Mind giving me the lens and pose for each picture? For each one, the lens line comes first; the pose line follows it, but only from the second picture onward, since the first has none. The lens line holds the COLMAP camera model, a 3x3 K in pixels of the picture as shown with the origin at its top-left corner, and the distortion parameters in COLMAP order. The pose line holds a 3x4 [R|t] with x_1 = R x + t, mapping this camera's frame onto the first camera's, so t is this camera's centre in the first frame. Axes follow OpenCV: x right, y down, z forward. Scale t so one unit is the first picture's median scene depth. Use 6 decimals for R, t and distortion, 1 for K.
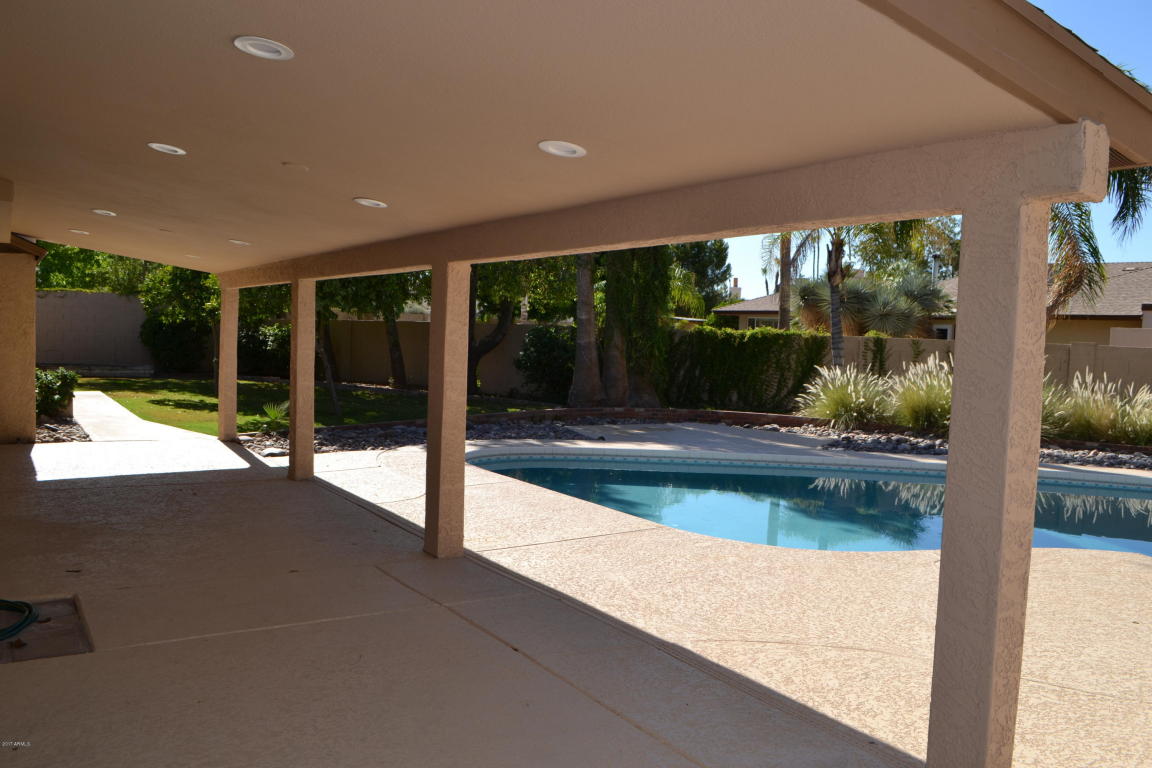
lens RADIAL K [[923.3, 0, 575.7], [0, 923.3, 383.7], [0, 0, 1]] dist [-0.077261, 0.013112]
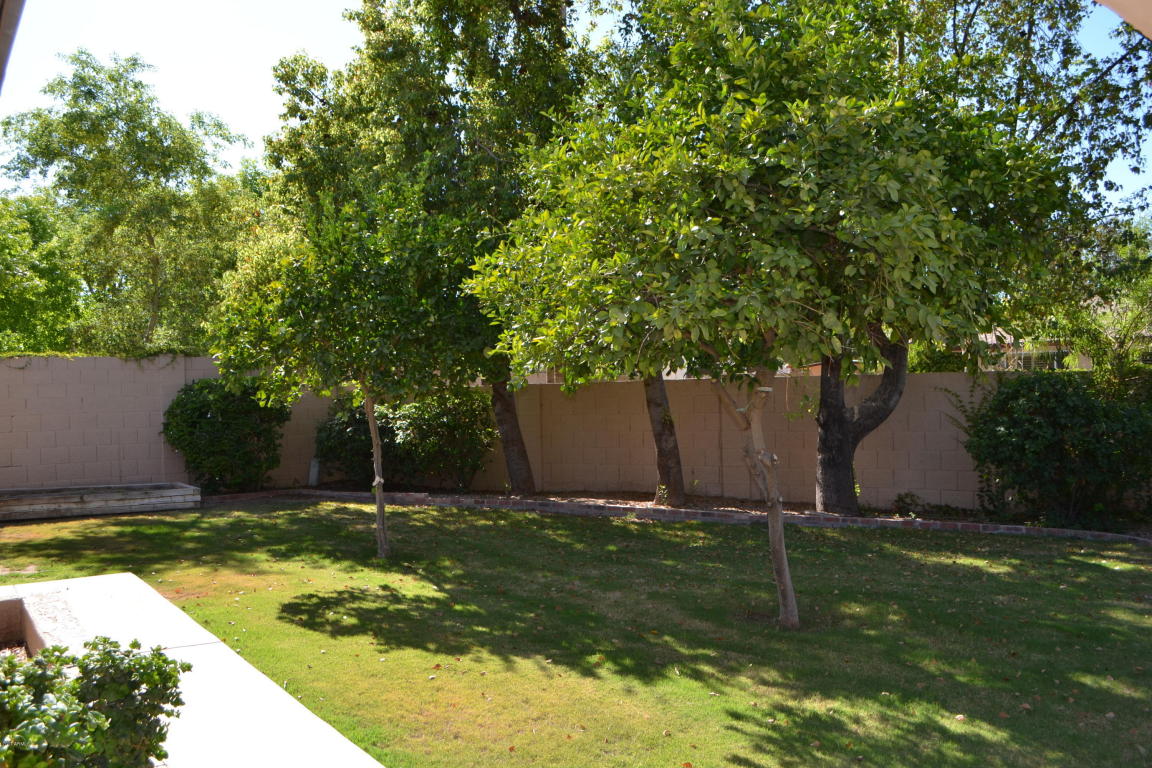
lens RADIAL K [[1015.7, 0, 575.3], [0, 1015.7, 384.2], [0, 0, 1]] dist [-0.047536, -0.004567]
pose [[0.998479, -0.055131, 0.000962, -0.227268], [0.055085, 0.996559, -0.061929, -0.029067], [0.002455, 0.061888, 0.998080, 0.380234]]
